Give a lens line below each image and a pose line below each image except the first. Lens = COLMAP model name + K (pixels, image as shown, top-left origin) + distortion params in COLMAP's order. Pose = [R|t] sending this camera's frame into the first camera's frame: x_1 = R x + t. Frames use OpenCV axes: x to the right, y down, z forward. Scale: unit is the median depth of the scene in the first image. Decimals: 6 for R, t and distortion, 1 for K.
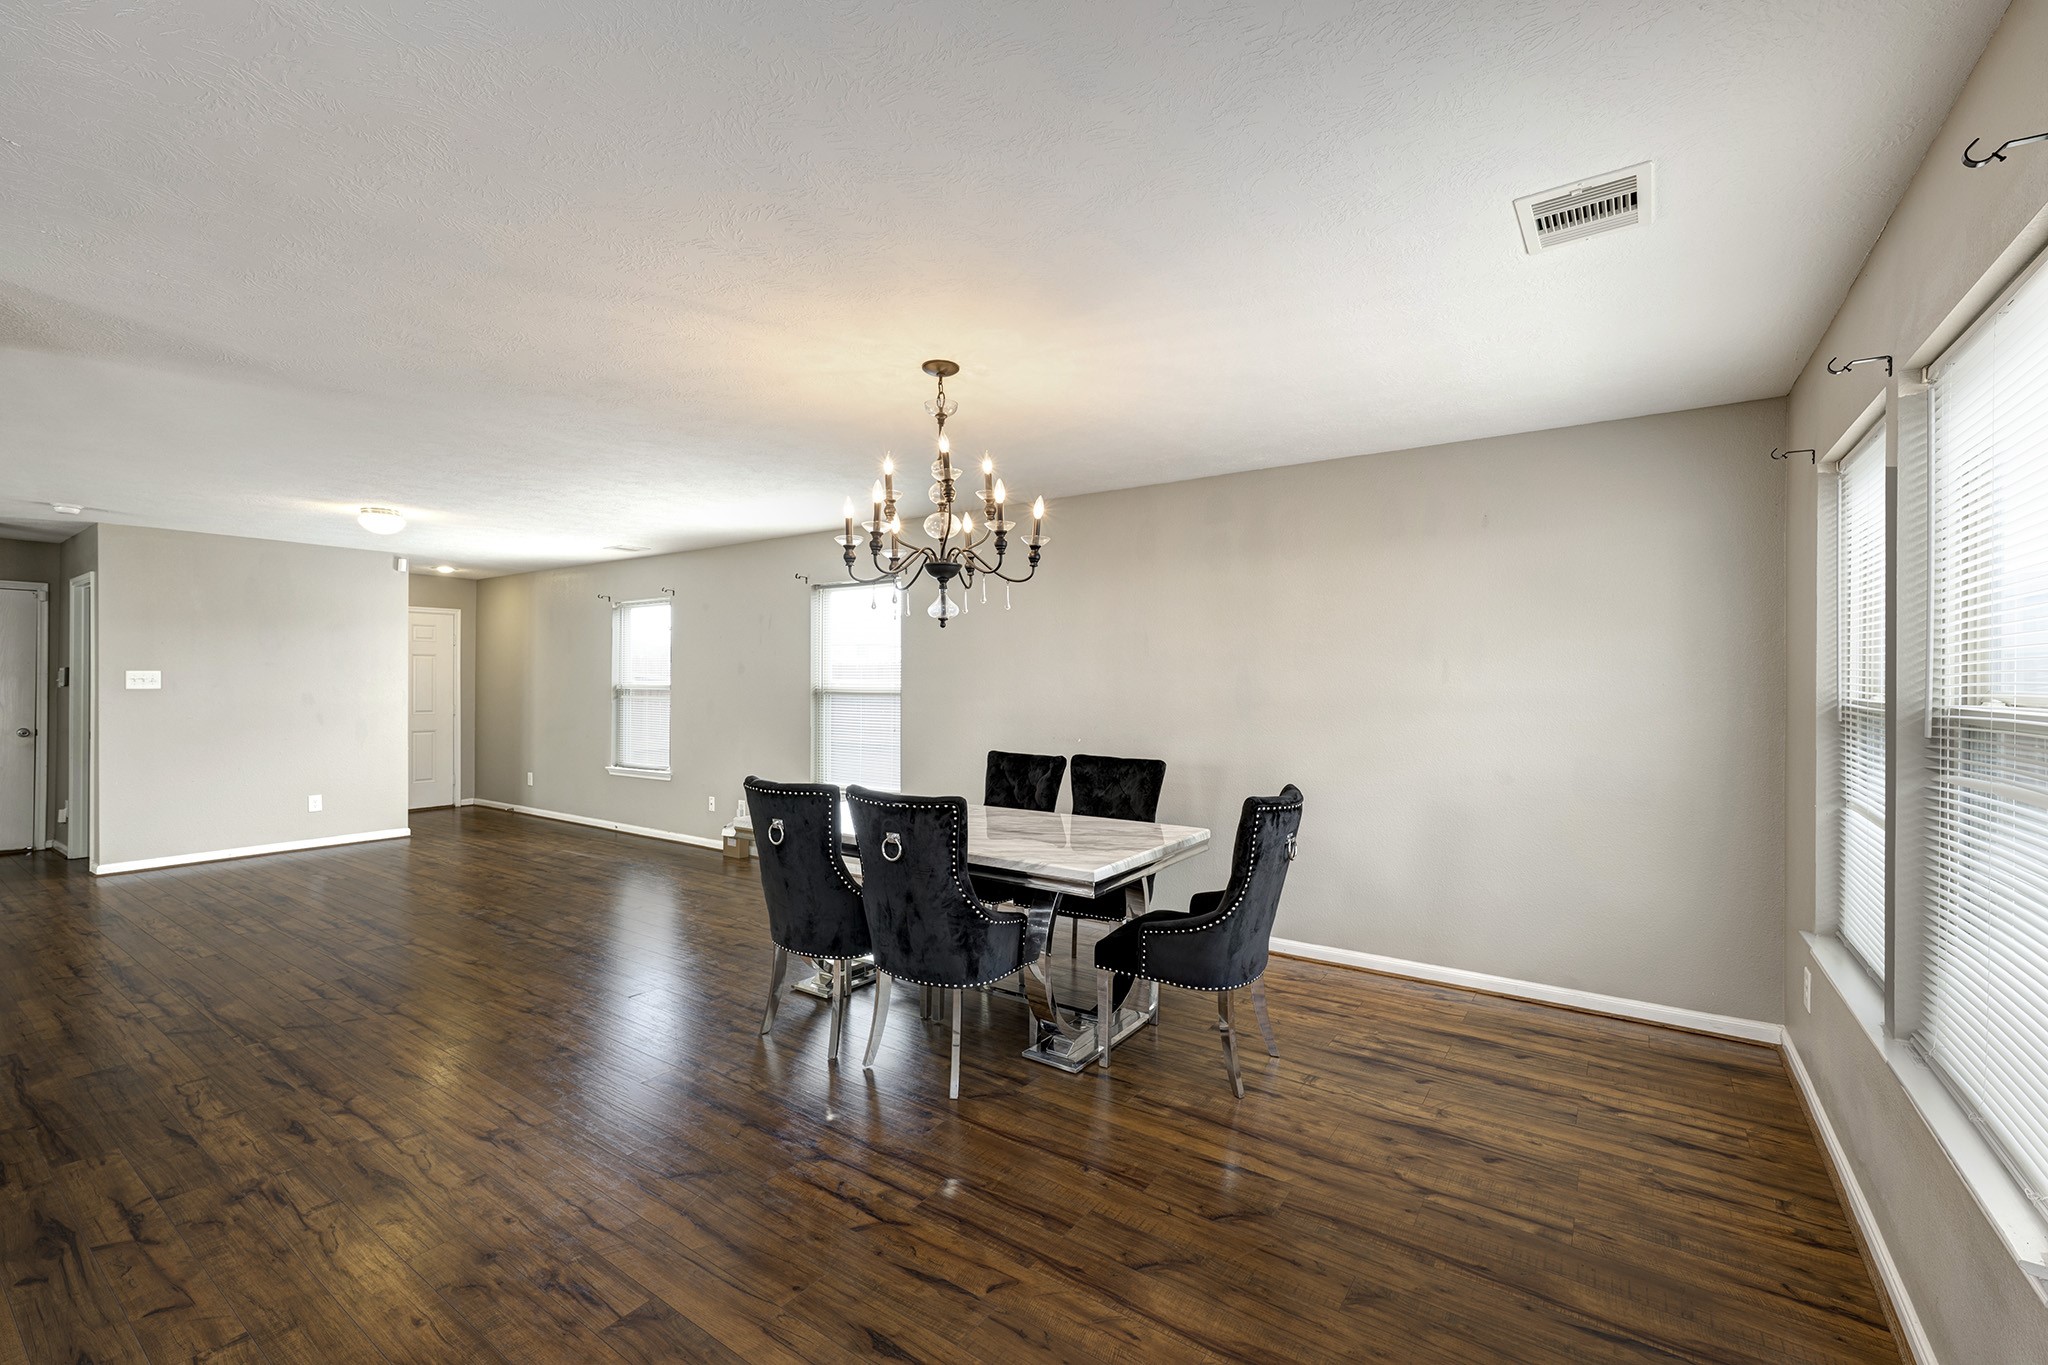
lens RADIAL K [[862.6, 0, 1024.0], [0, 862.6, 682.5], [0, 0, 1]] dist [0.012189, -0.000144]
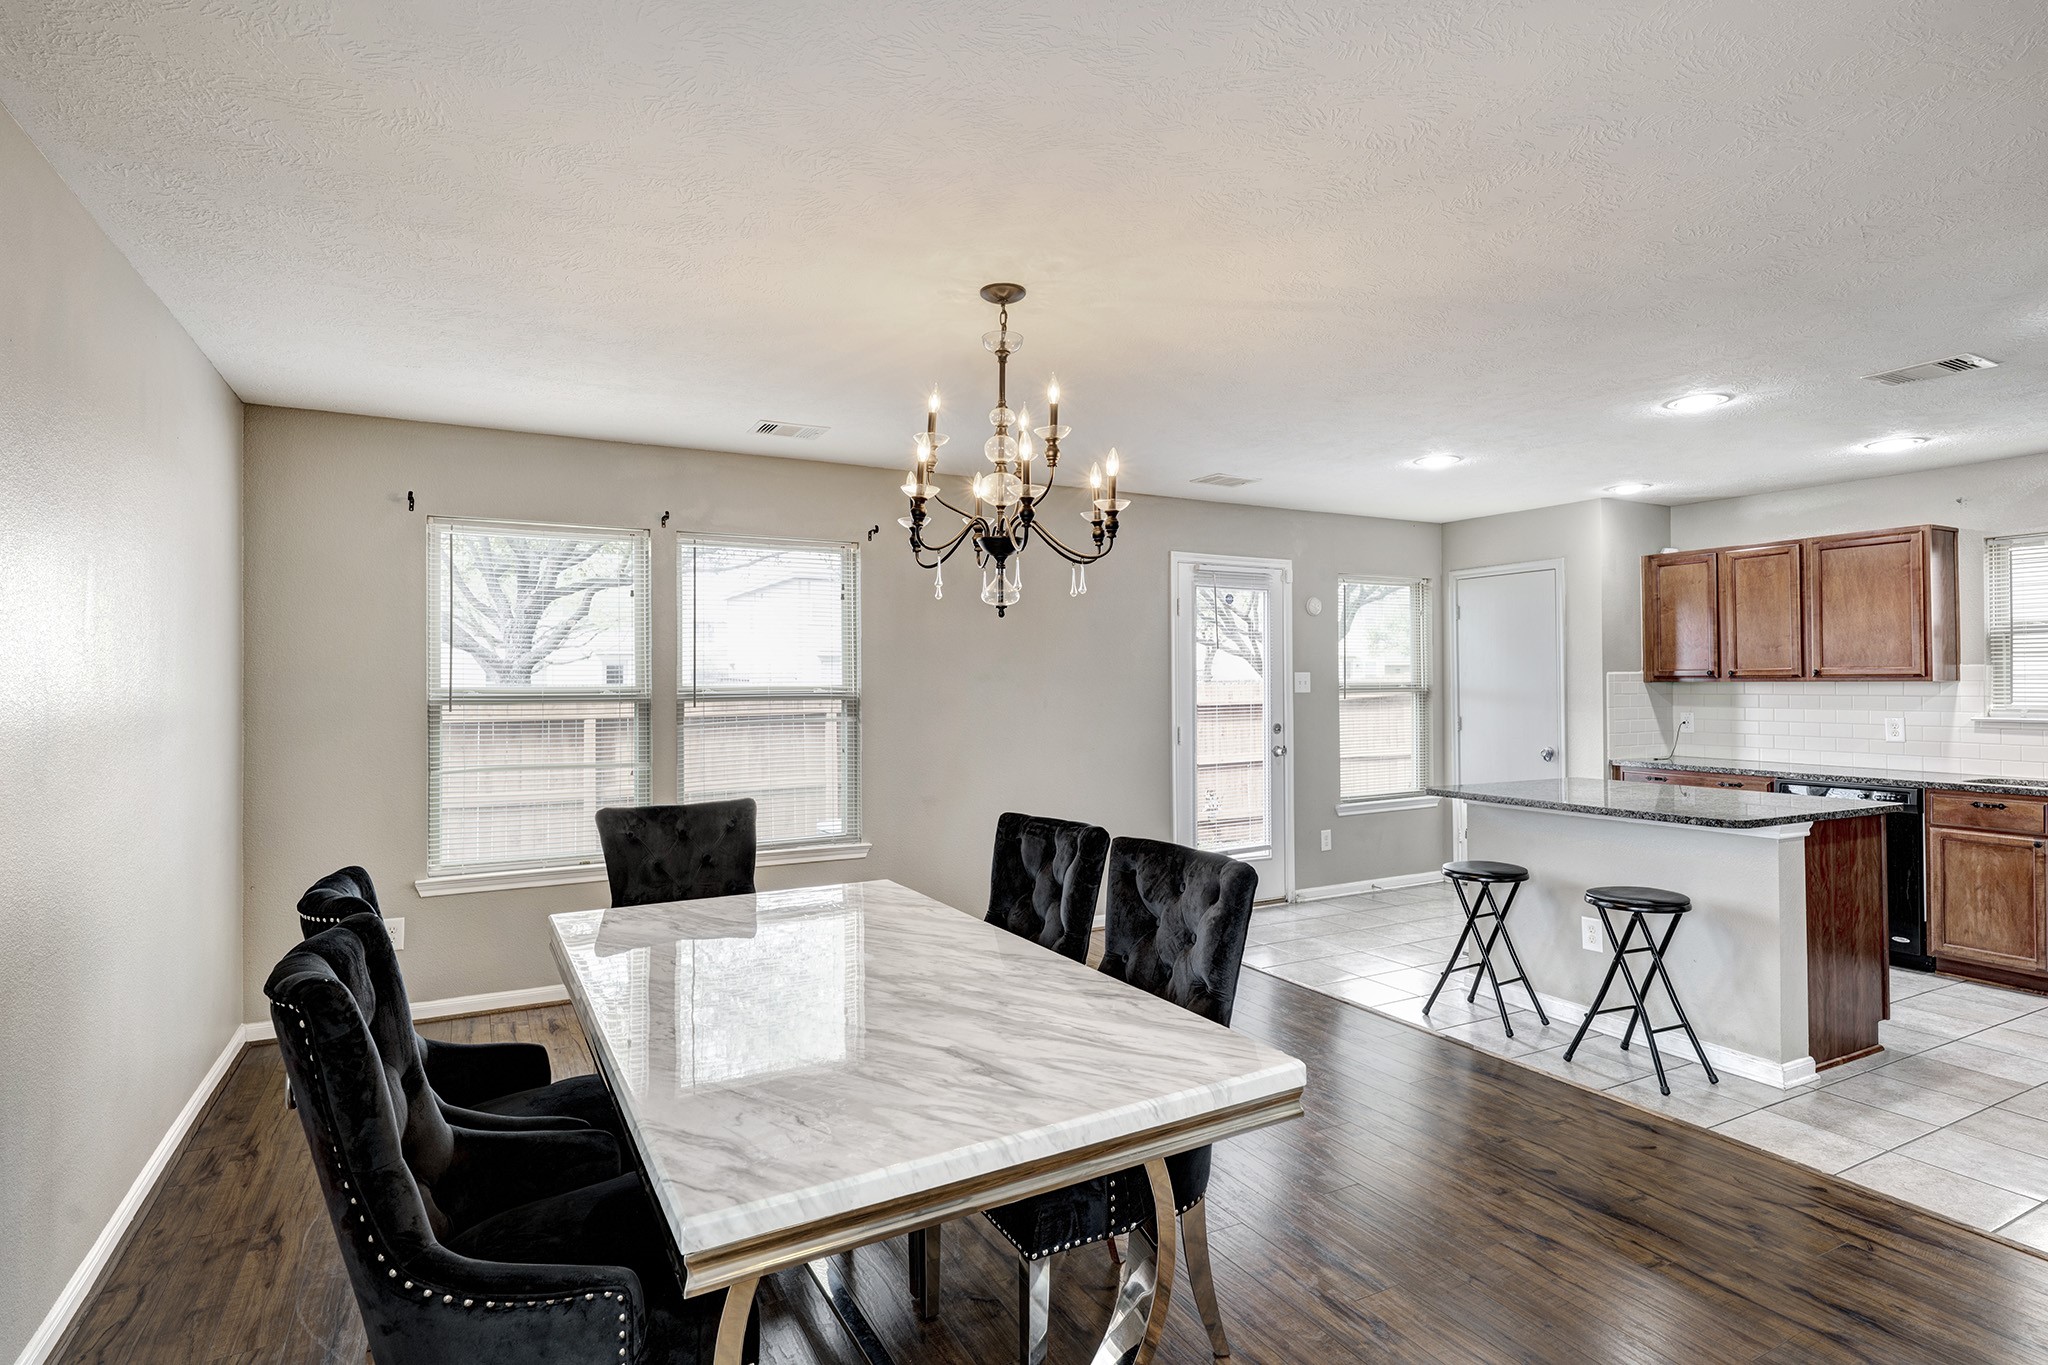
lens RADIAL K [[1020.2, 0, 1064.1], [0, 1020.2, 657.3], [0, 0, 1]] dist [-0.002278, -0.000037]
pose [[-0.908128, 0.011653, 0.418530, -0.270986], [0.002264, 0.999735, -0.022923, -0.002303], [-0.418686, -0.019870, -0.907914, 0.917851]]
